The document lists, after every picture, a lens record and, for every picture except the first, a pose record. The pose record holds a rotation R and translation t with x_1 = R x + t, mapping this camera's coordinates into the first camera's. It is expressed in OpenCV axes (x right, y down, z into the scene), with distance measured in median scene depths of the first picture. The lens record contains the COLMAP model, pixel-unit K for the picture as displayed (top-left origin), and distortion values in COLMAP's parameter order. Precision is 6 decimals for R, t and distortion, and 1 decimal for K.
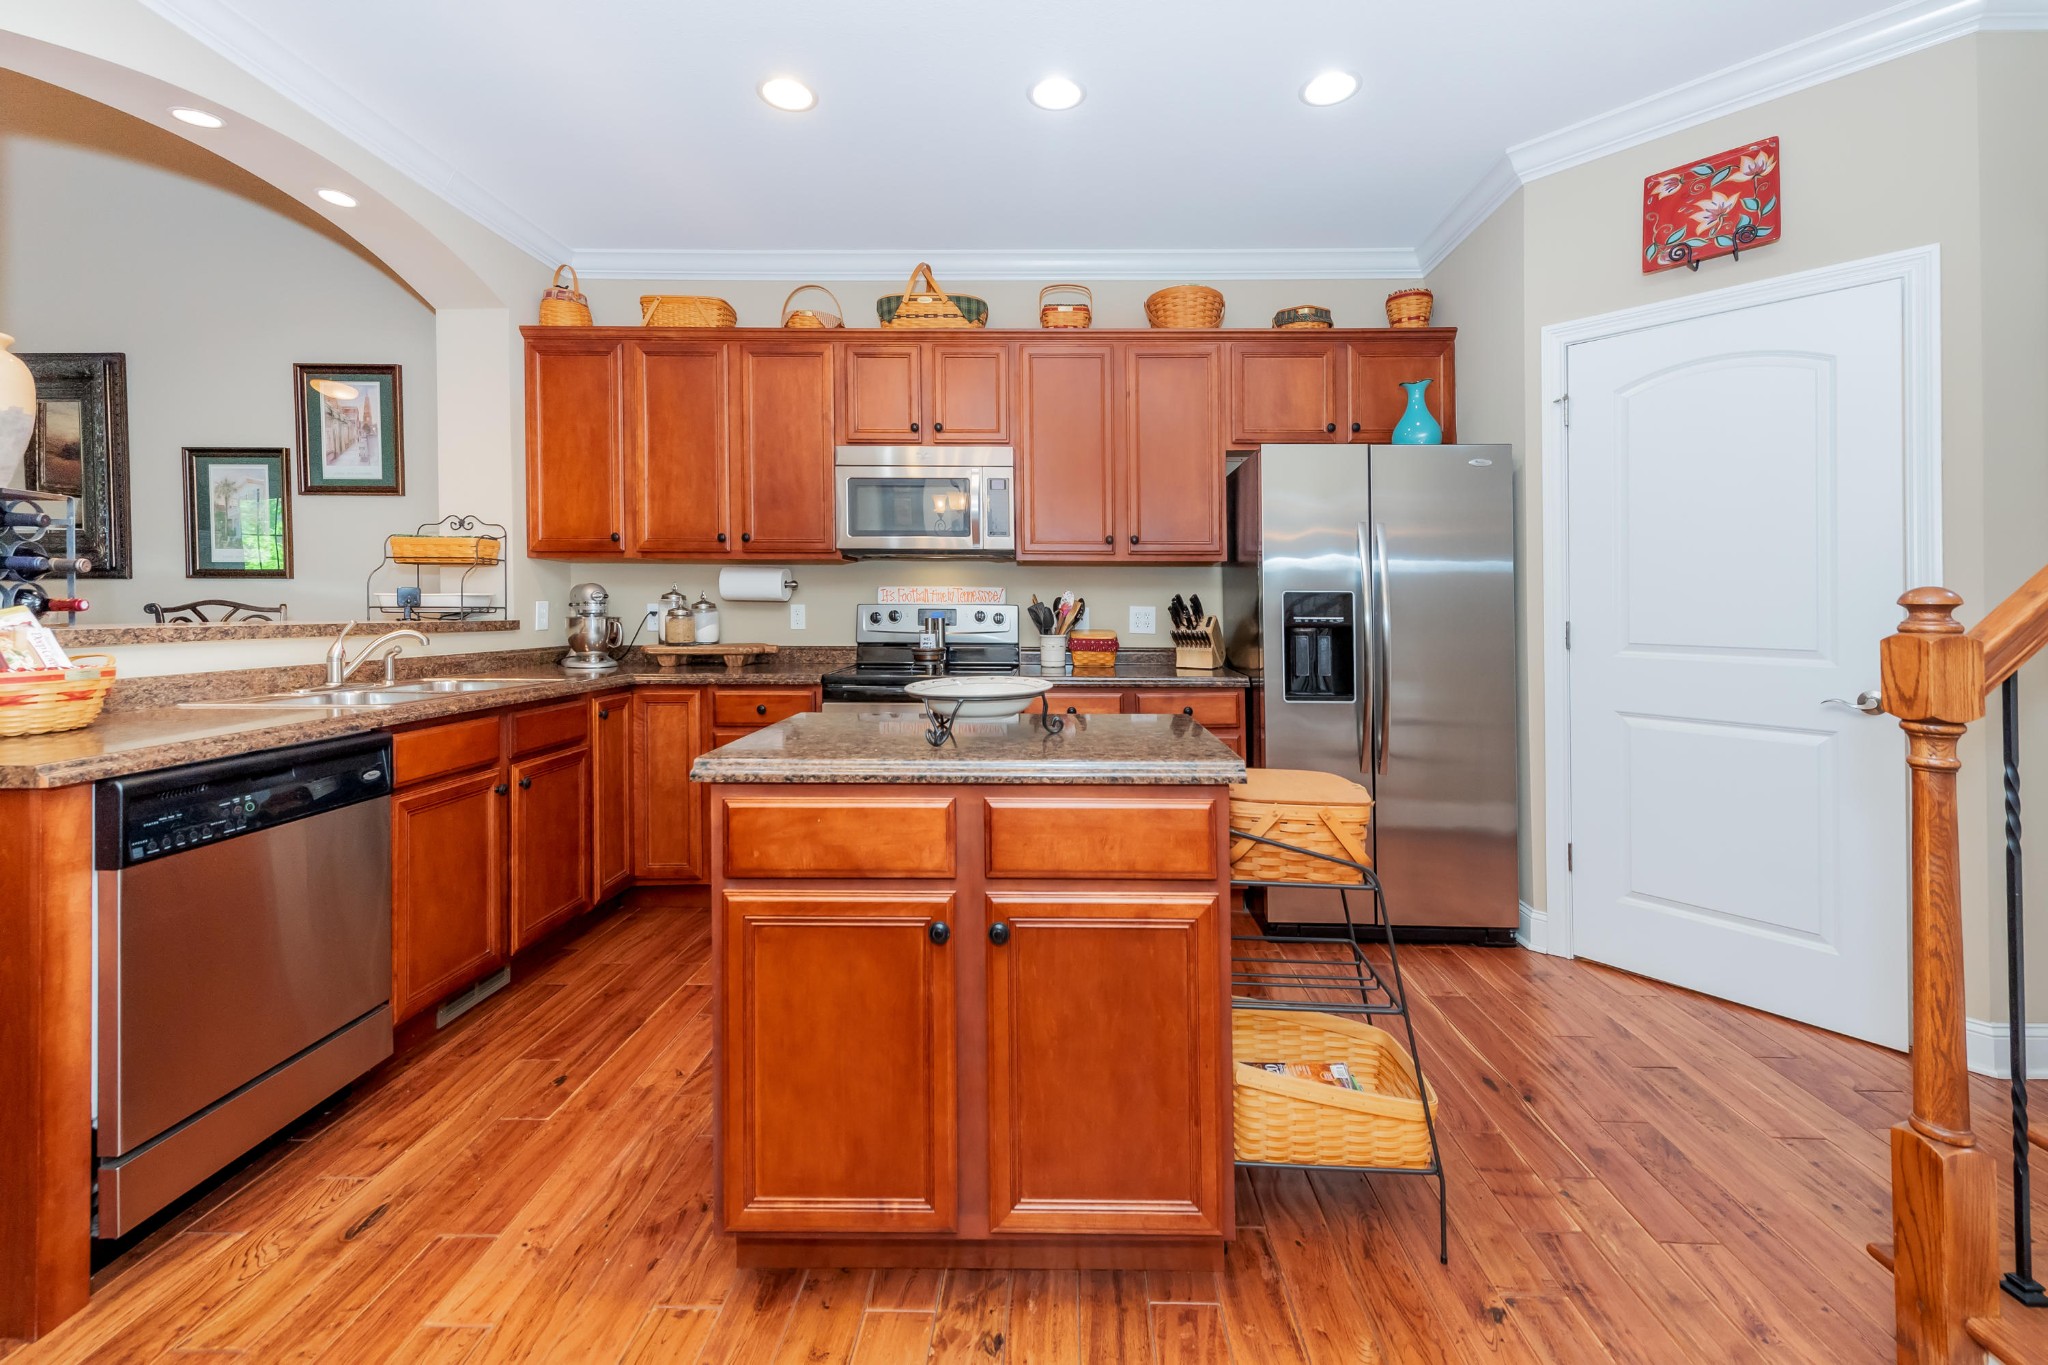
lens RADIAL K [[848.5, 0, 1050.8], [0, 848.5, 608.6], [0, 0, 1]] dist [0.010318, -0.001656]
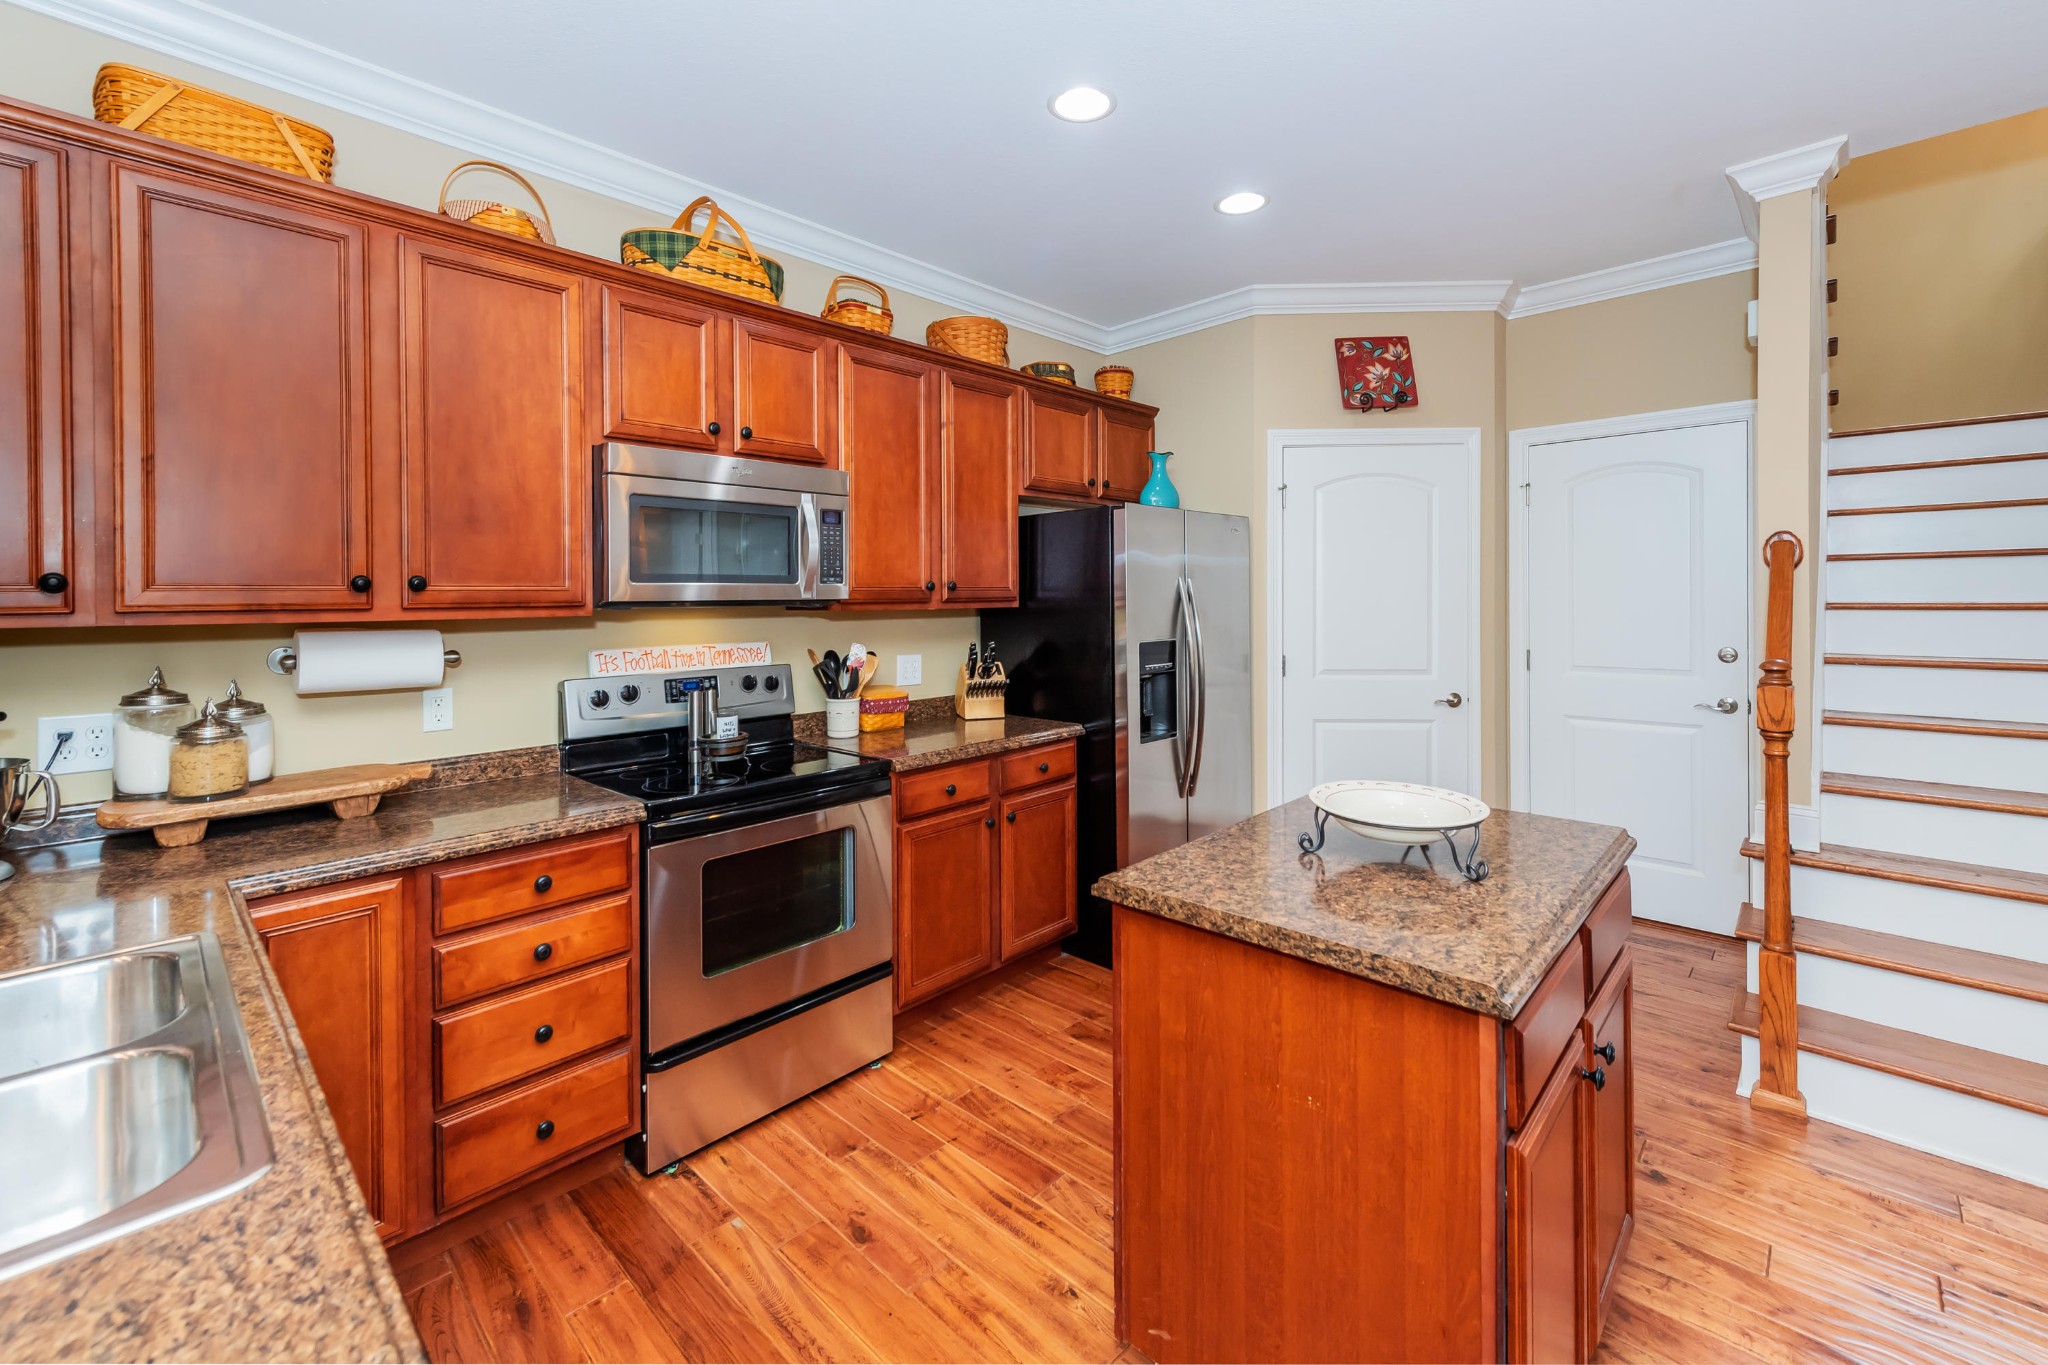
lens RADIAL K [[848.5, 0, 1067.4], [0, 848.5, 596.6], [0, 0, 1]] dist [0.010318, -0.001656]
pose [[0.671029, -0.009020, 0.741376, -0.487071], [0.018513, 0.999818, -0.004592, -0.063381], [-0.741200, 0.016806, 0.671074, 0.304686]]
